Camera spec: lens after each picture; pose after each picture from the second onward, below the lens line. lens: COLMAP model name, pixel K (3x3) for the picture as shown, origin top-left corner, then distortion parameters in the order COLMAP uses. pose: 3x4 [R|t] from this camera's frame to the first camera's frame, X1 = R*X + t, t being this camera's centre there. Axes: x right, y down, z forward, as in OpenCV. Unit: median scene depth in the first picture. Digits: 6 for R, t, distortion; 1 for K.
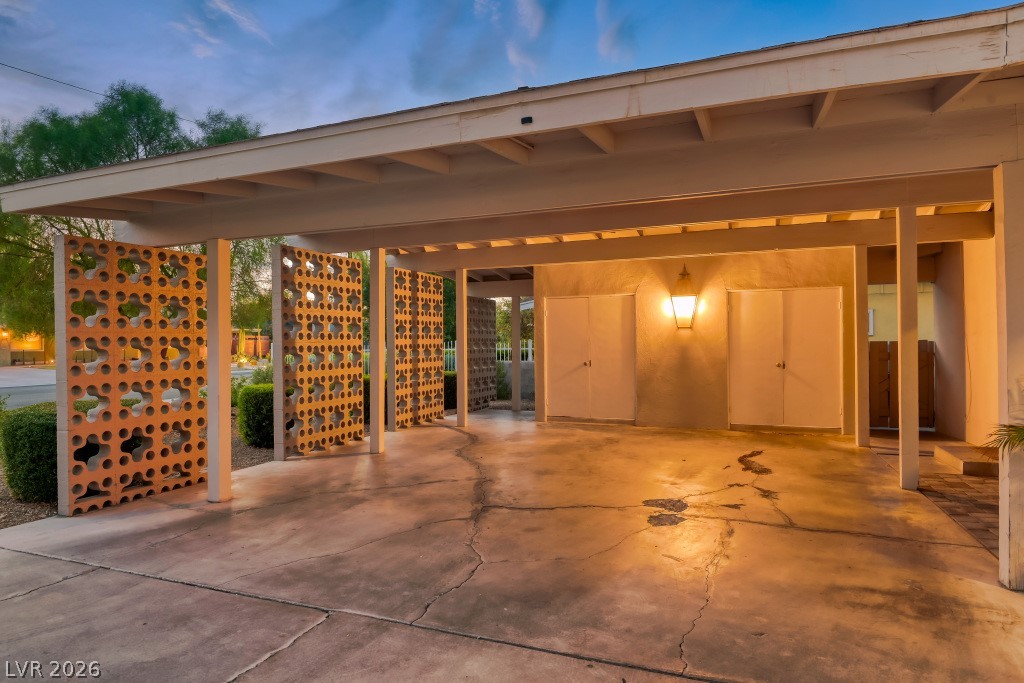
lens RADIAL K [[607.8, 0, 511.9], [0, 607.8, 341.7], [0, 0, 1]] dist [-0.006351, -0.005354]
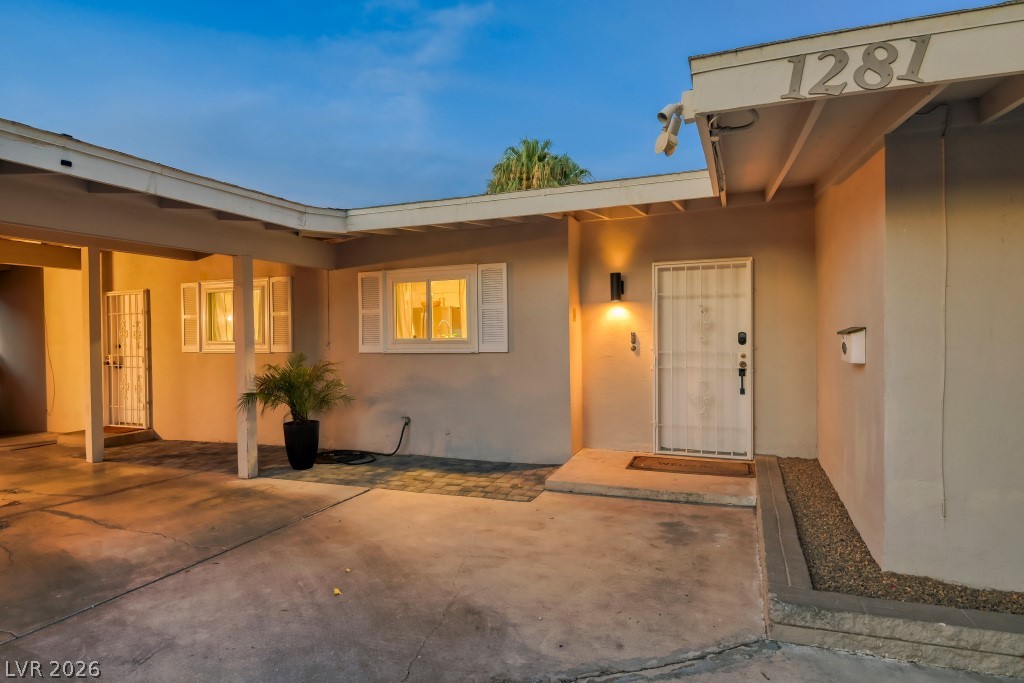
lens RADIAL K [[592.6, 0, 513.1], [0, 592.6, 342.2], [0, 0, 1]] dist [0.000902, 0.000125]
pose [[-0.004610, -0.000597, 0.999989, -1.226054], [0.011881, 0.999929, 0.000651, -0.018566], [-0.999919, 0.011884, -0.004603, 0.183003]]
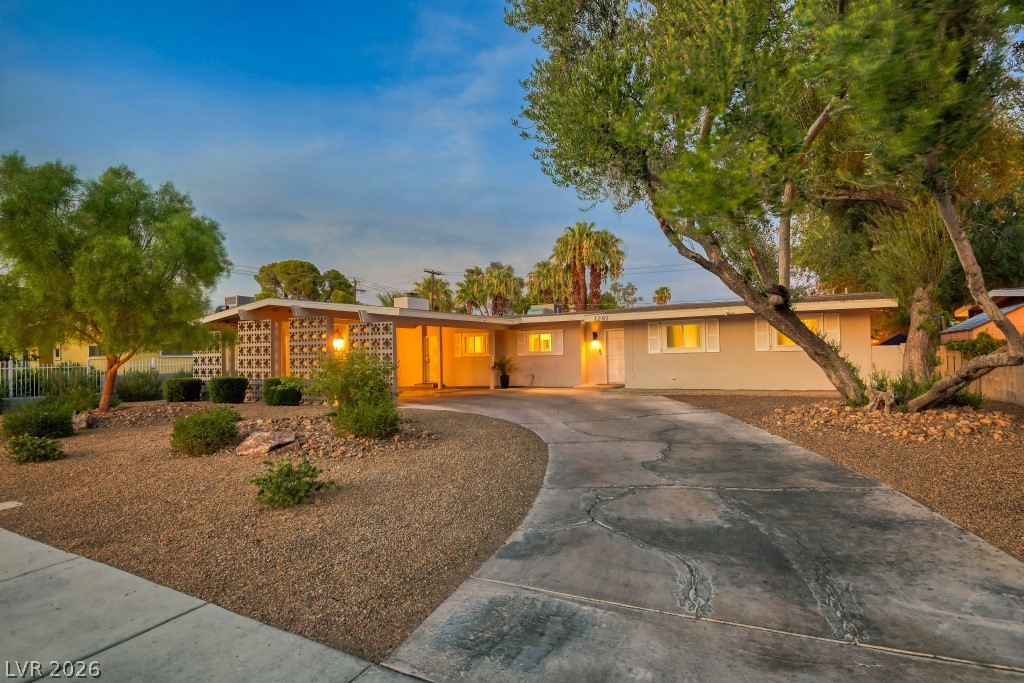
lens RADIAL K [[544.4, 0, 511.6], [0, 544.4, 345.8], [0, 0, 1]] dist [0.000031, 0.000000]
pose [[0.110957, 0.021175, 0.993600, -5.177901], [0.016821, 0.999590, -0.023182, 0.039132], [-0.993683, 0.019285, 0.110556, 0.098520]]
